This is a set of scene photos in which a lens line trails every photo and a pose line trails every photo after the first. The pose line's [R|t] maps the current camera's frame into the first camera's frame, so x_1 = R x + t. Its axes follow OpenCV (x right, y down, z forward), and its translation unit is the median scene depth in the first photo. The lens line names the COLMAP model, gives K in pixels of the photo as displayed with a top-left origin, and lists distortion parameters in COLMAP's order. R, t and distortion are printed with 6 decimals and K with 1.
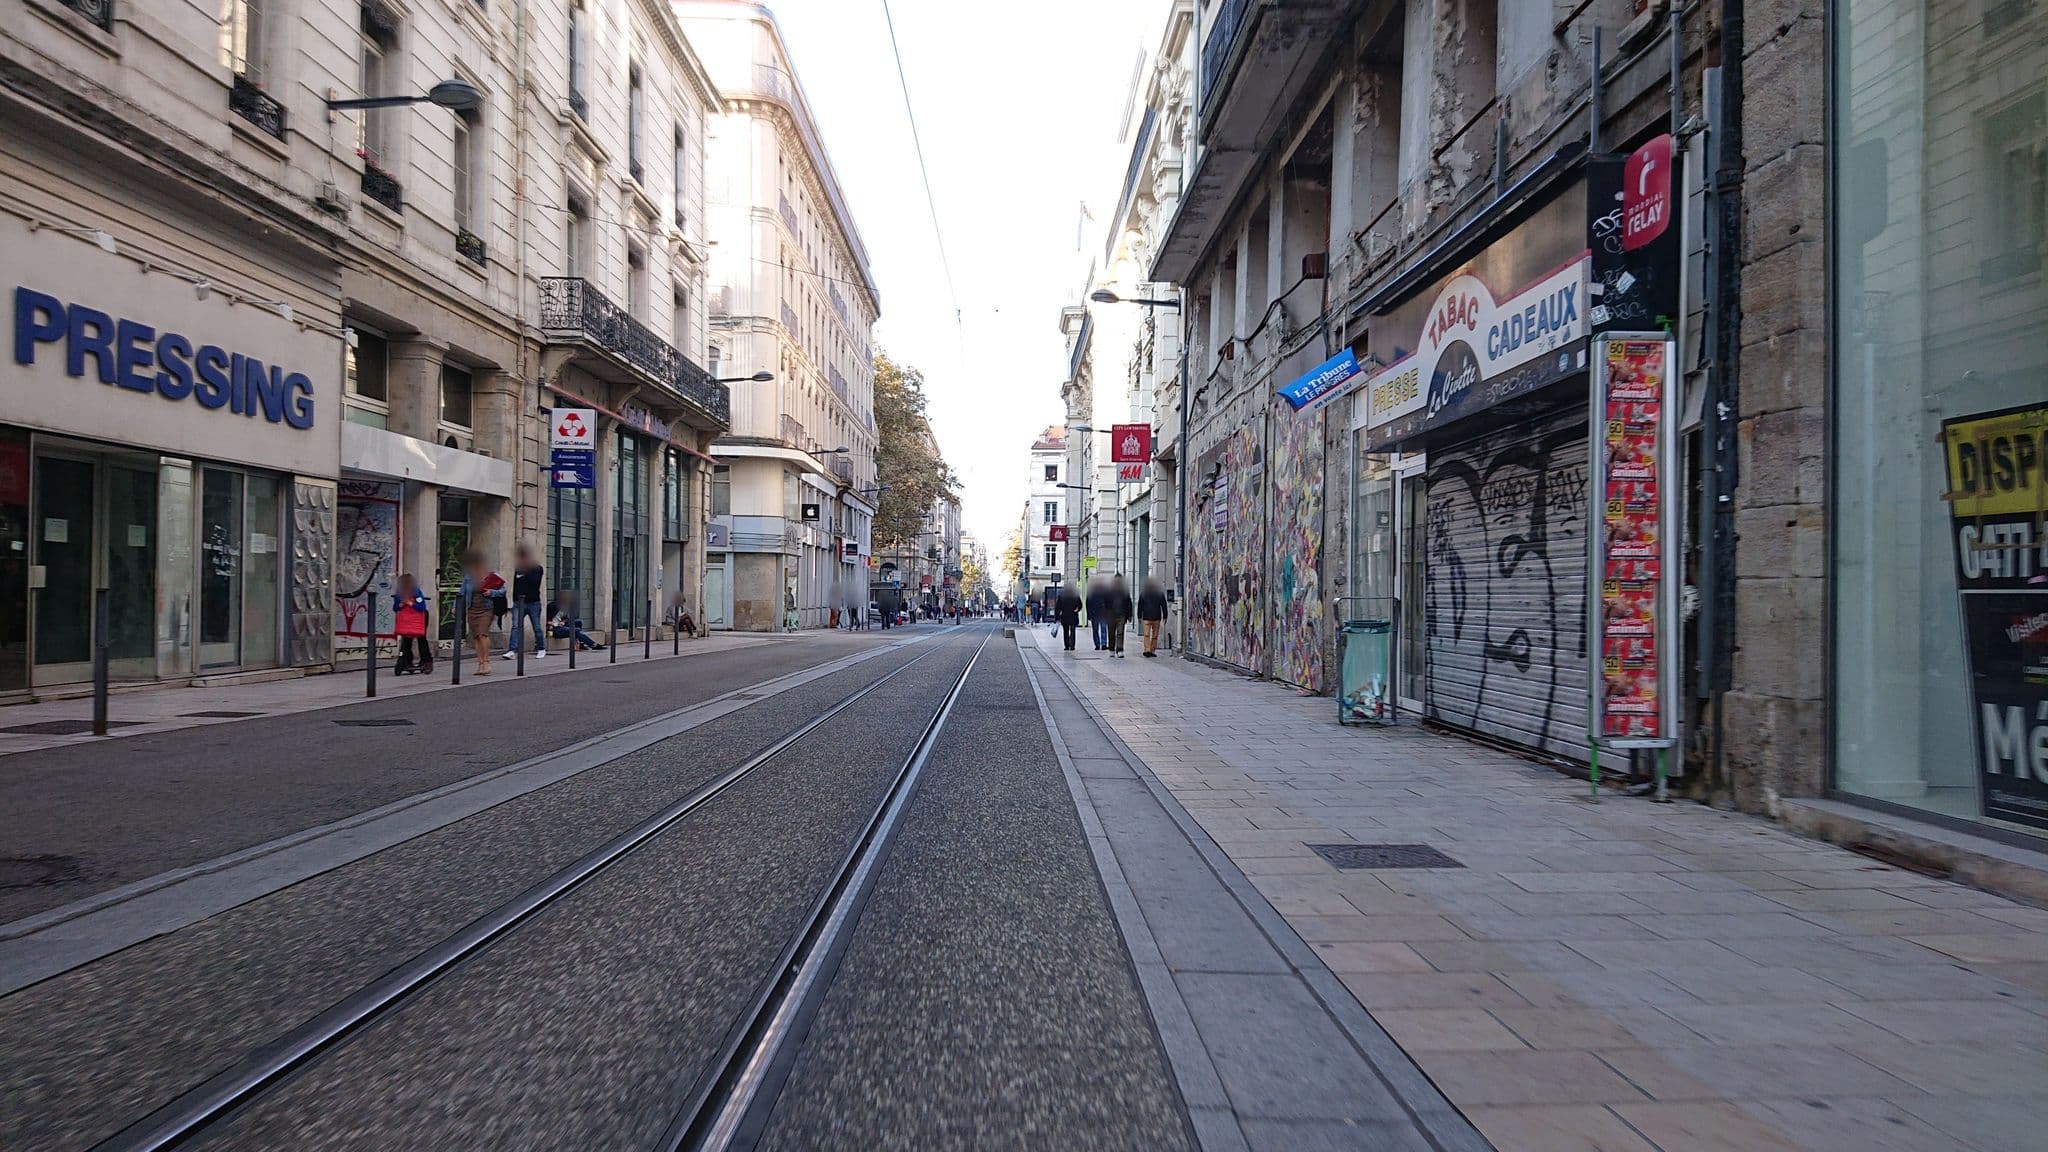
lens RADIAL K [[1577.7, 0, 1022.2], [0, 1577.7, 578.4], [0, 0, 1]] dist [-0.003508, -0.001034]
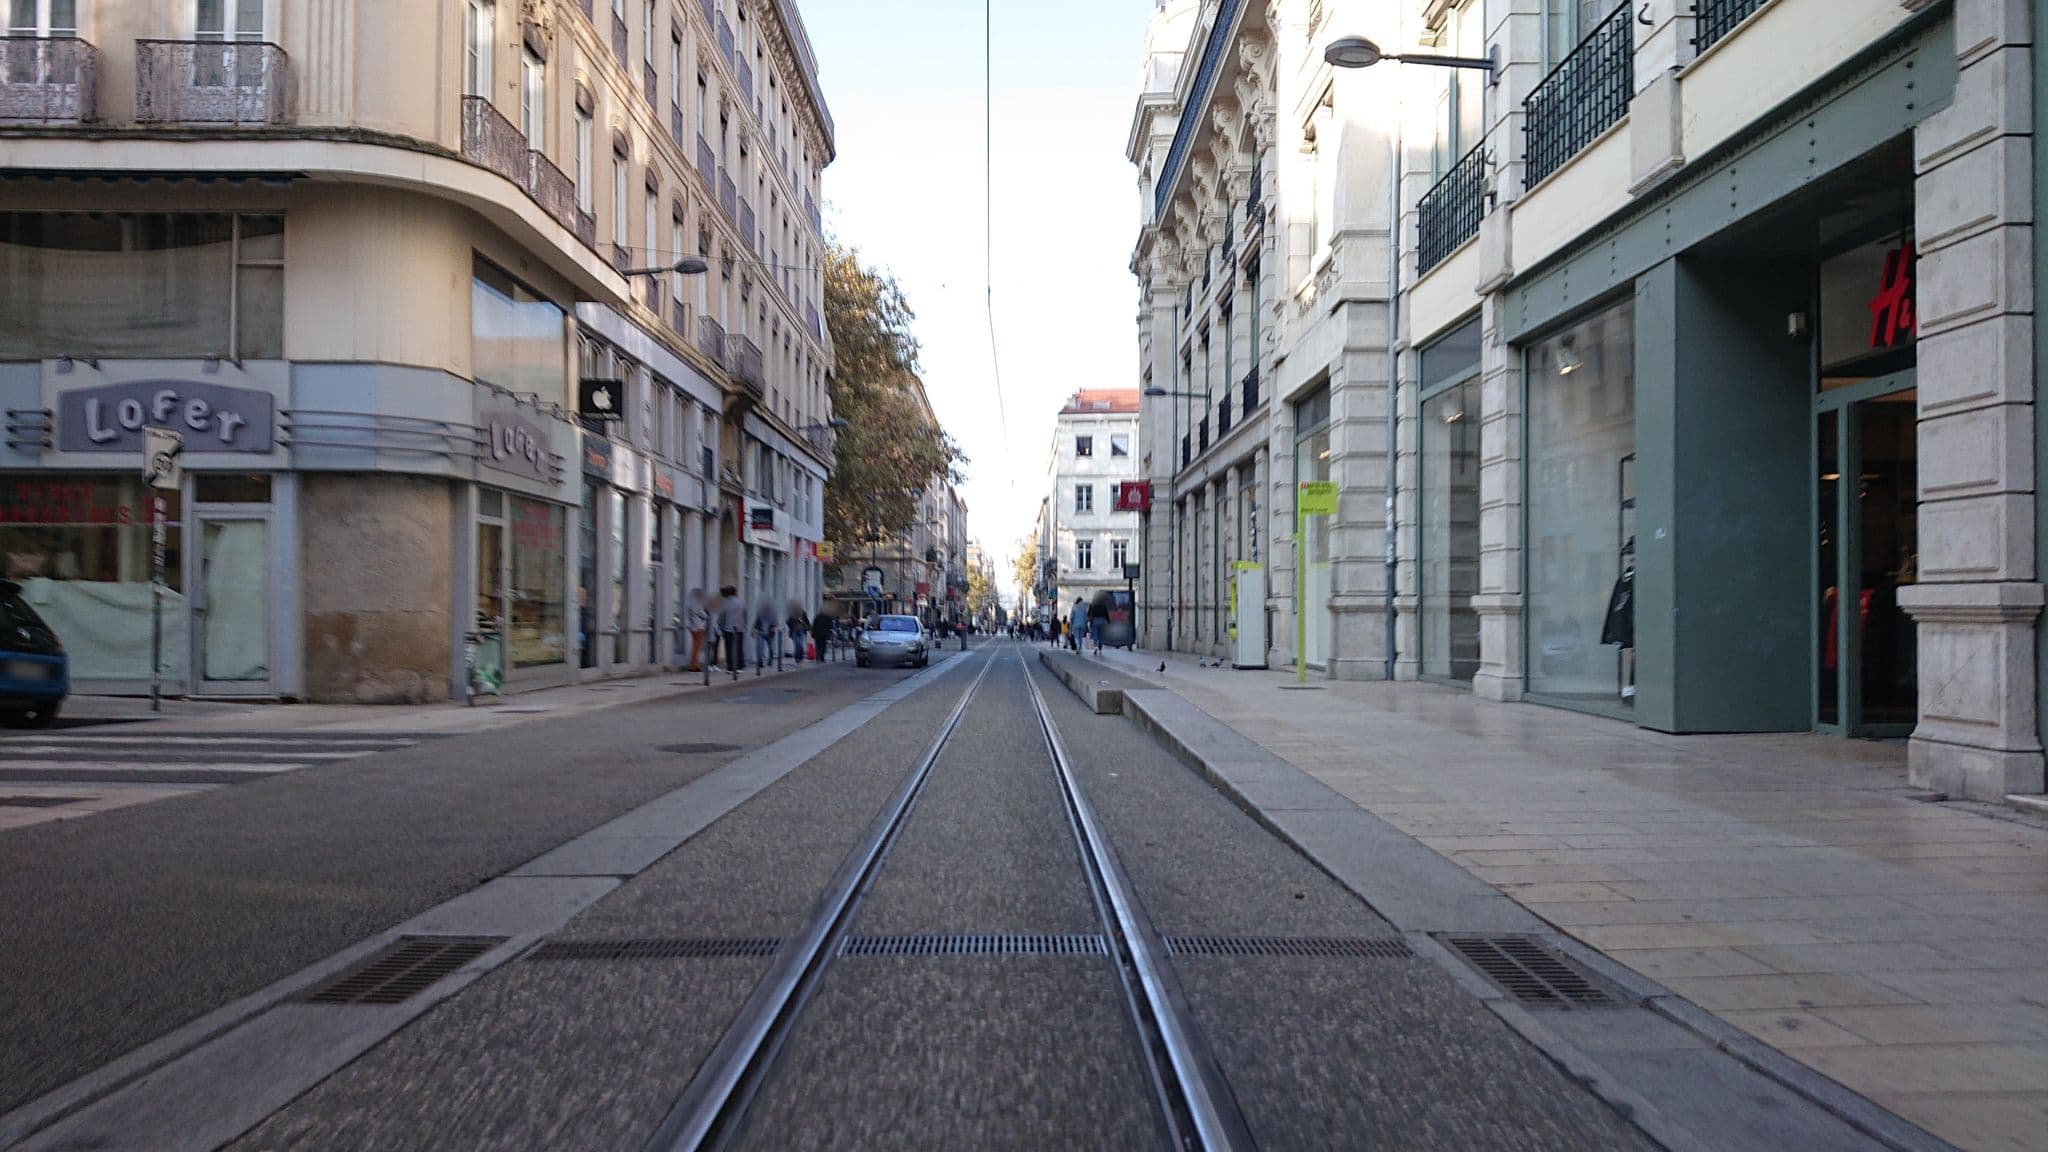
lens RADIAL K [[1577.7, 0, 1022.2], [0, 1577.7, 578.4], [0, 0, 1]] dist [-0.003508, -0.001034]
pose [[0.999933, -0.010783, -0.004298, -0.046730], [0.010740, 0.999891, -0.010112, 0.021493], [0.004407, 0.010066, 0.999940, 1.221181]]
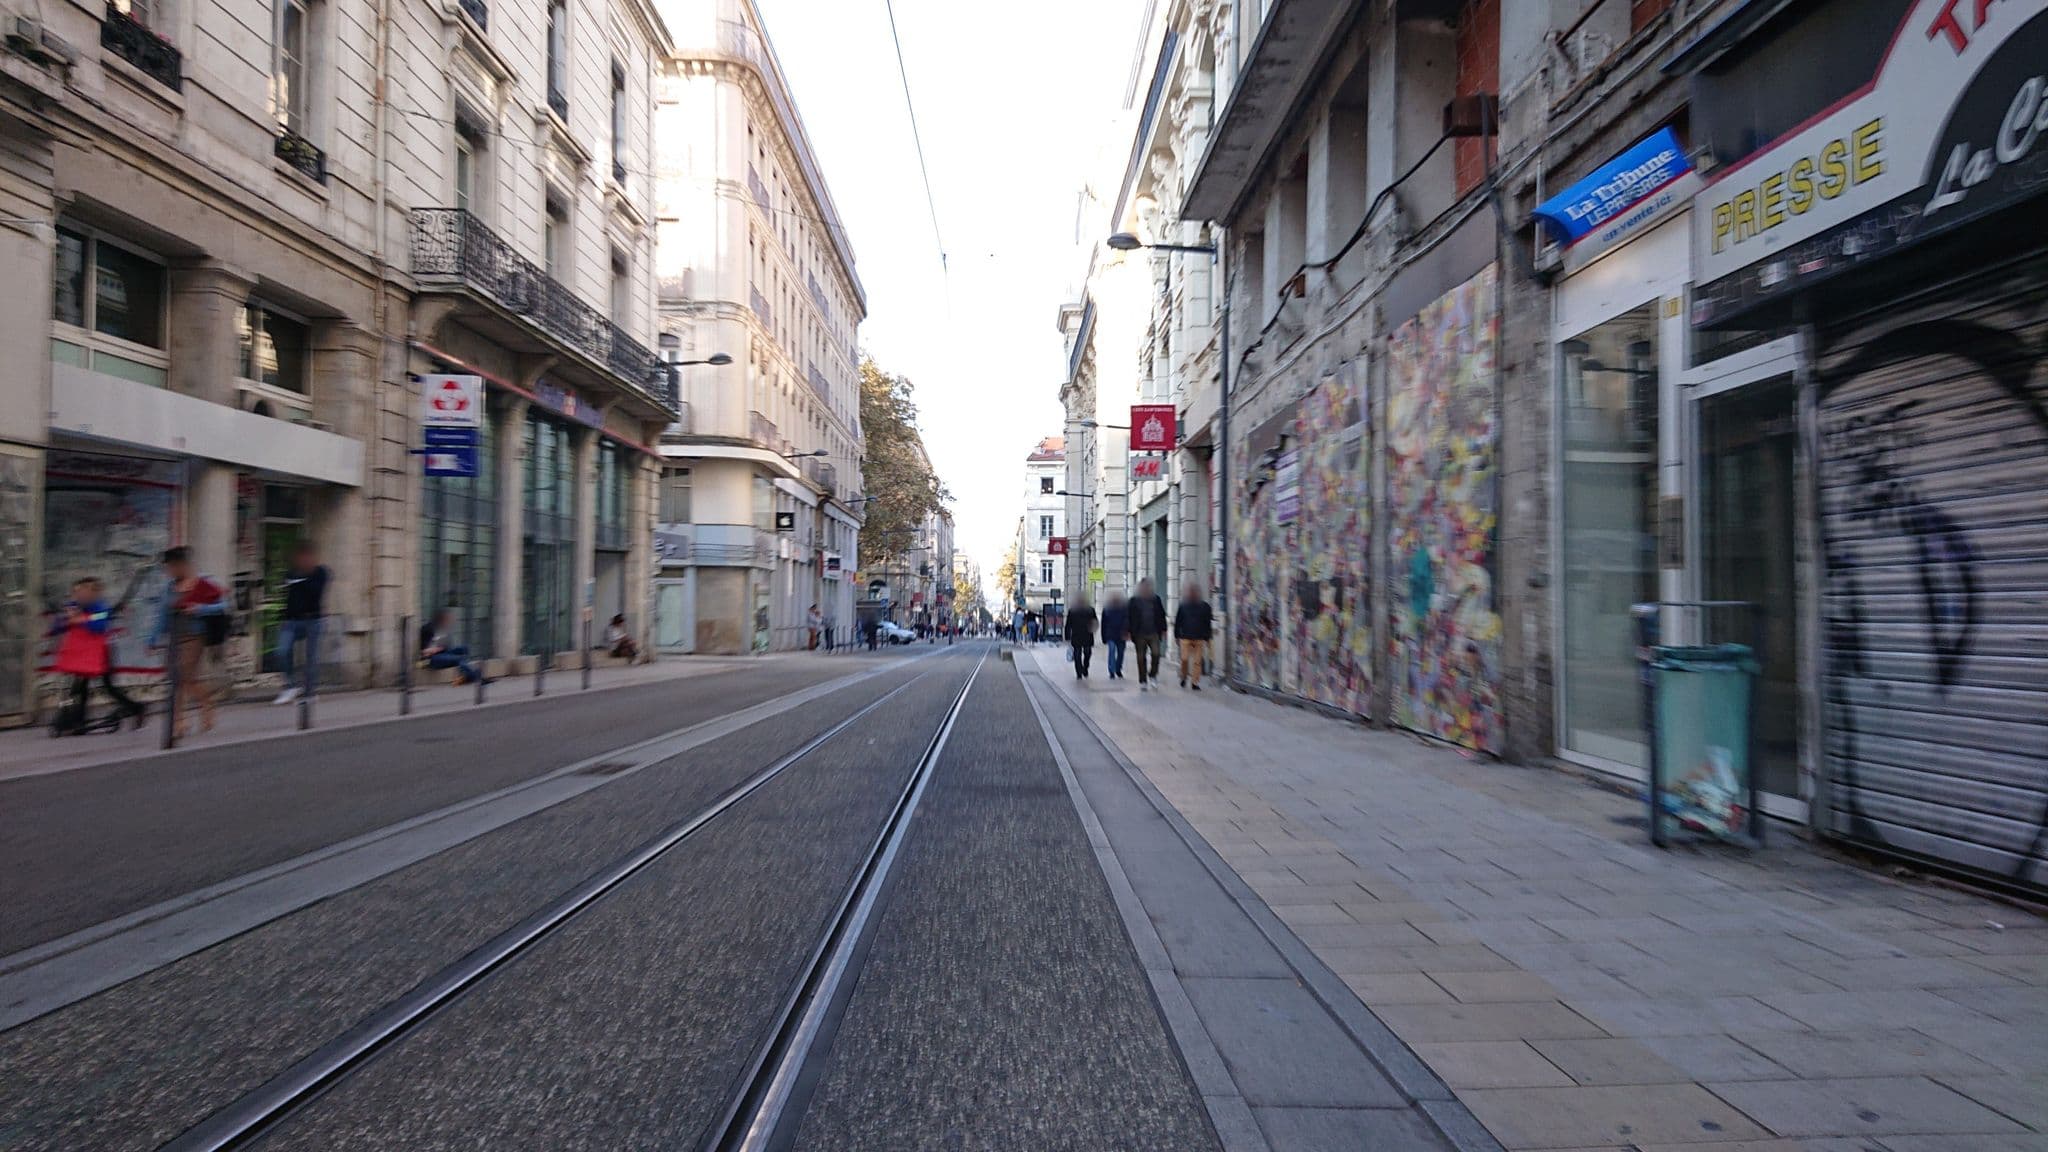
lens RADIAL K [[1580.3, 0, 1025.4], [0, 1580.3, 501.4], [0, 0, 1]] dist [-0.041402, -0.005442]
pose [[0.999963, -0.006149, 0.006033, -0.004475], [0.006501, 0.998167, -0.060171, 0.003556], [-0.005652, 0.060208, 0.998170, 0.205409]]
